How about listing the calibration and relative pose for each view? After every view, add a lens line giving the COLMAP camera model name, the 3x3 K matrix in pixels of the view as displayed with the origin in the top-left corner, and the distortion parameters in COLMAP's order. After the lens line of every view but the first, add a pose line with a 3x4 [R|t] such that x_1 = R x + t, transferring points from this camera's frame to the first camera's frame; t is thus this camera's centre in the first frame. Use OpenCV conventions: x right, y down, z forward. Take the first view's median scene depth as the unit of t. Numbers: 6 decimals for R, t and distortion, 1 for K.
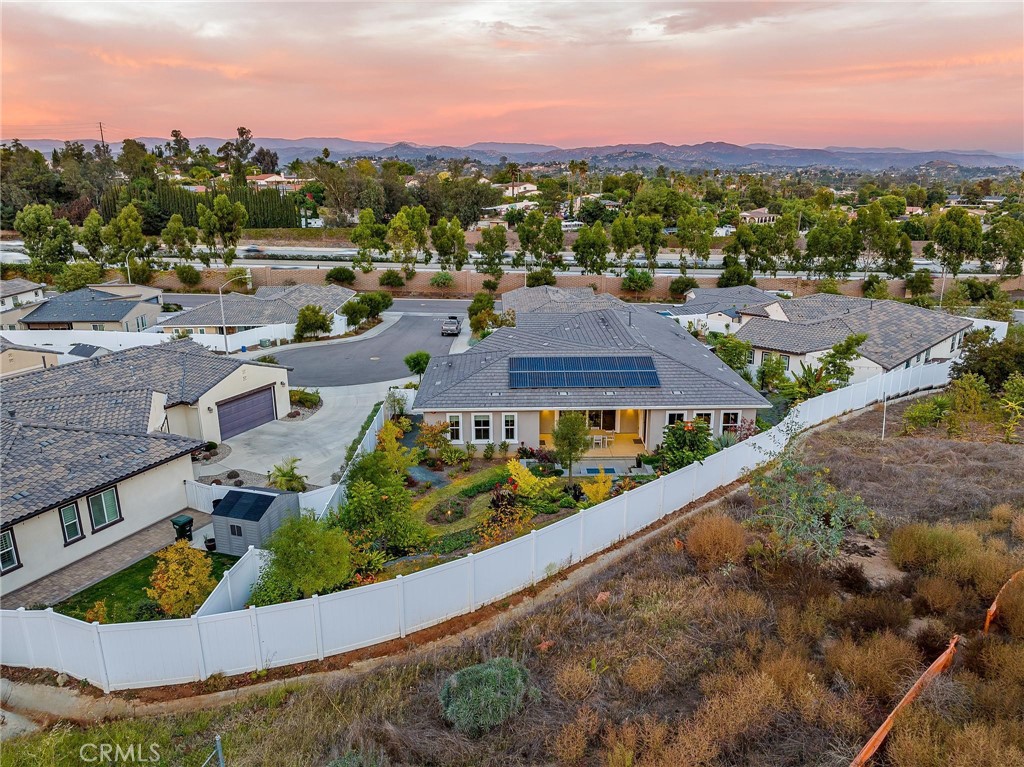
lens RADIAL K [[727.6, 0, 512.0], [0, 727.6, 383.5], [0, 0, 1]] dist [-0.043408, 0.010749]
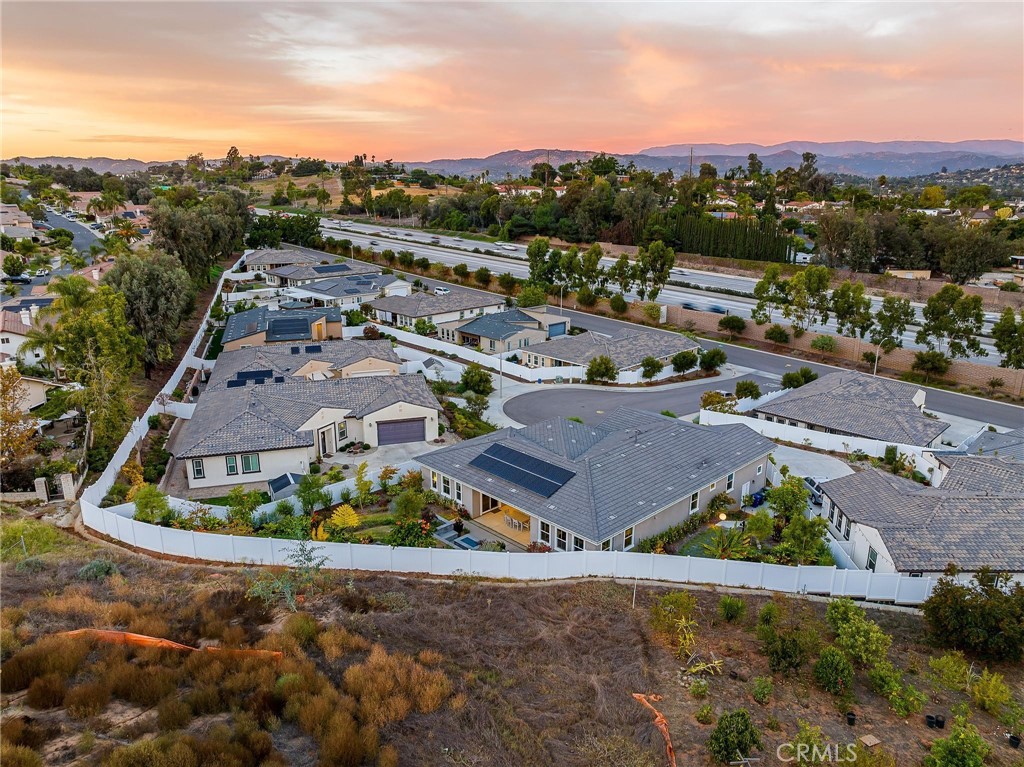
lens RADIAL K [[727.6, 0, 512.0], [0, 727.6, 383.5], [0, 0, 1]] dist [-0.043408, 0.010749]
pose [[0.684837, 0.206584, -0.698800, 0.807509], [-0.207335, 0.974577, 0.084919, -0.227200], [0.698577, 0.086730, 0.710259, 0.052512]]
